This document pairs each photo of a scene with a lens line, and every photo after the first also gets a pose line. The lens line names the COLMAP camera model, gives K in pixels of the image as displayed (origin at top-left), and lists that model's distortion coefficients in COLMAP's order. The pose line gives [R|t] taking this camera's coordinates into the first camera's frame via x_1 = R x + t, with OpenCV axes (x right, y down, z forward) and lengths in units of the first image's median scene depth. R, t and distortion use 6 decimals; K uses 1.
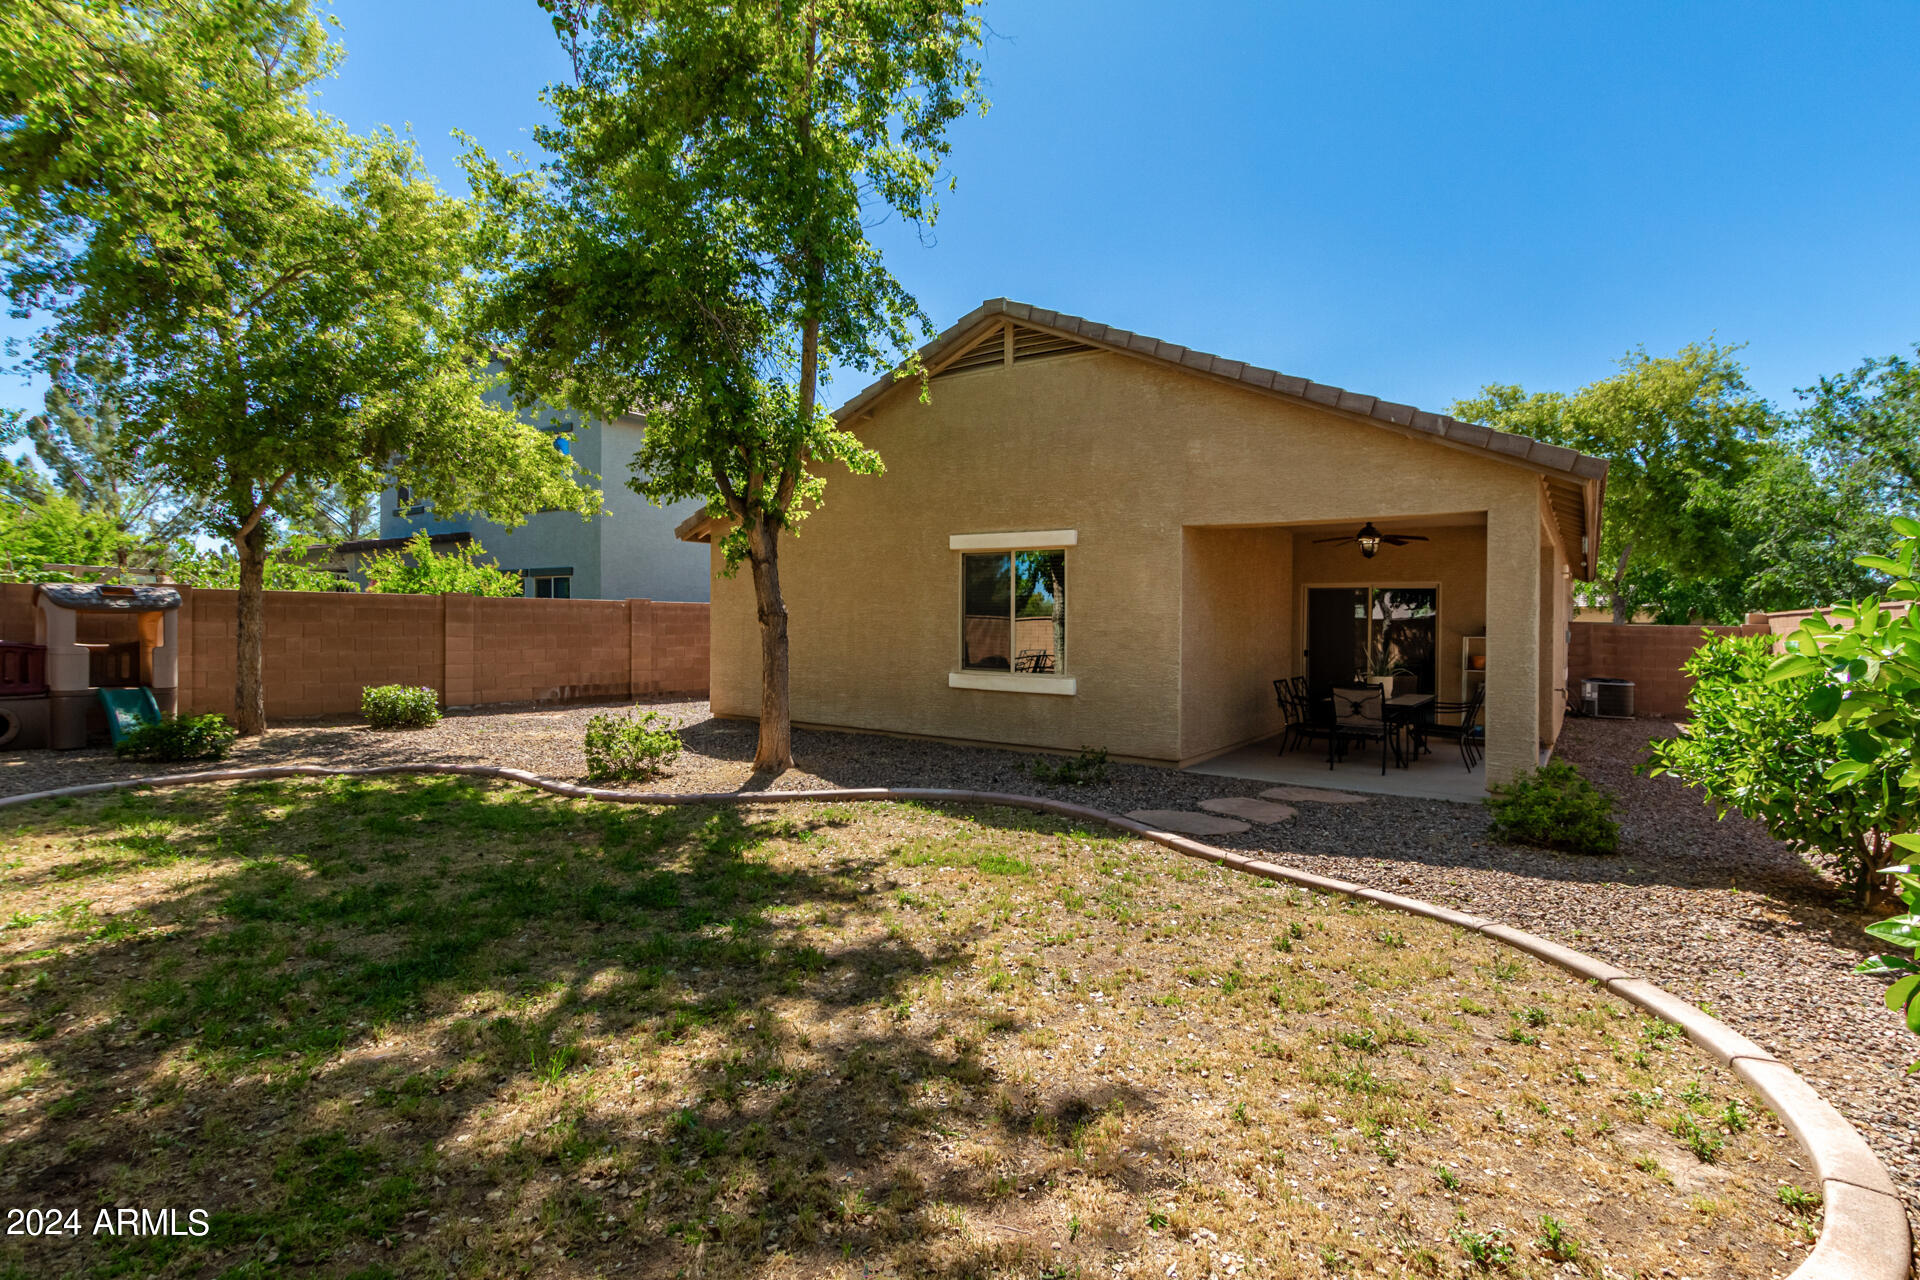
lens RADIAL K [[925.0, 0, 955.3], [0, 925.0, 638.9], [0, 0, 1]] dist [0.014780, 0.000213]
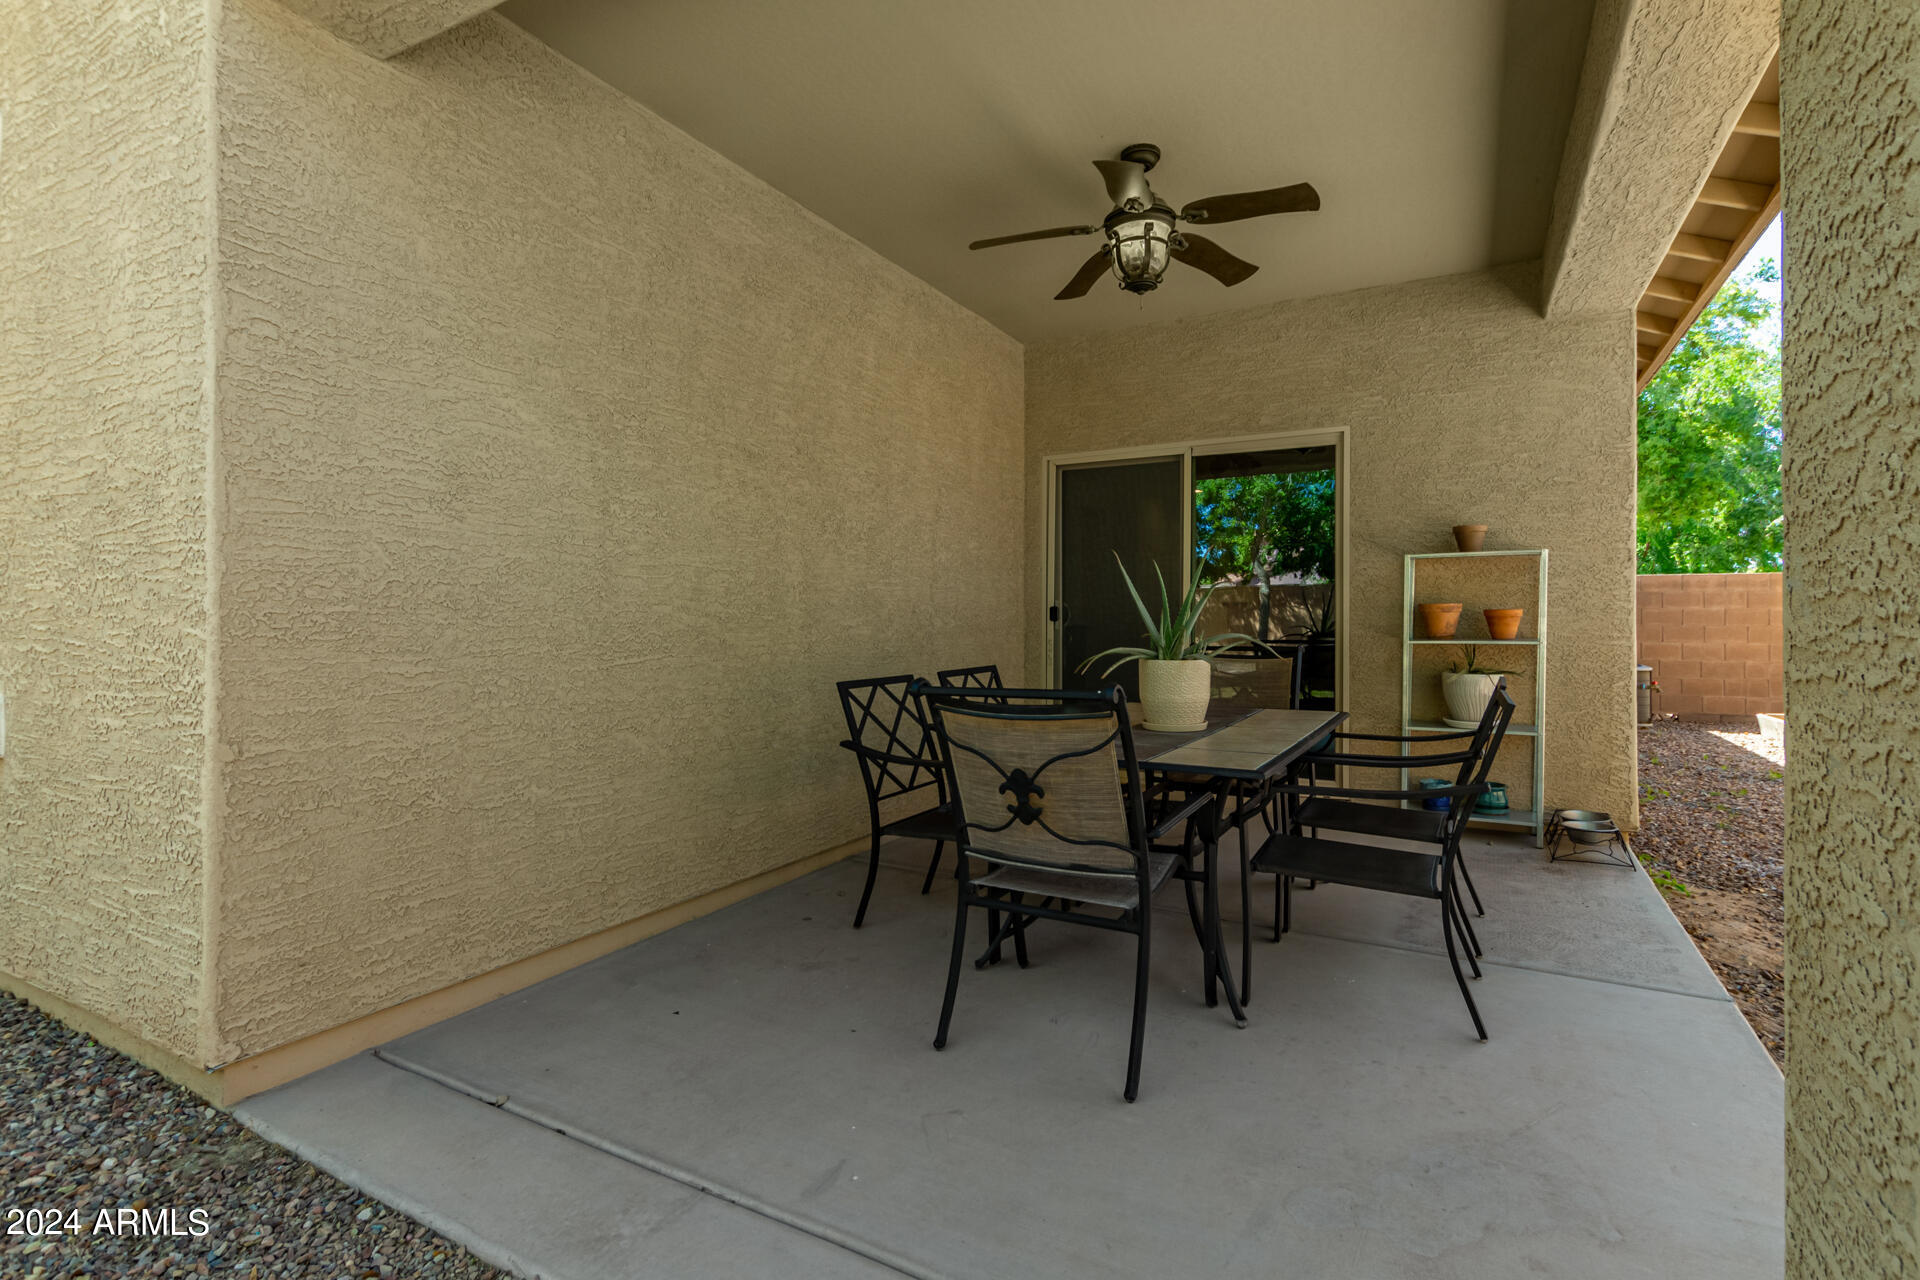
lens RADIAL K [[925.0, 0, 955.3], [0, 925.0, 638.9], [0, 0, 1]] dist [0.014780, 0.000213]
pose [[0.995130, -0.017273, 0.097043, 0.351221], [0.017061, 0.999850, 0.003020, 0.030858], [-0.097081, -0.001350, 0.995276, 0.688537]]
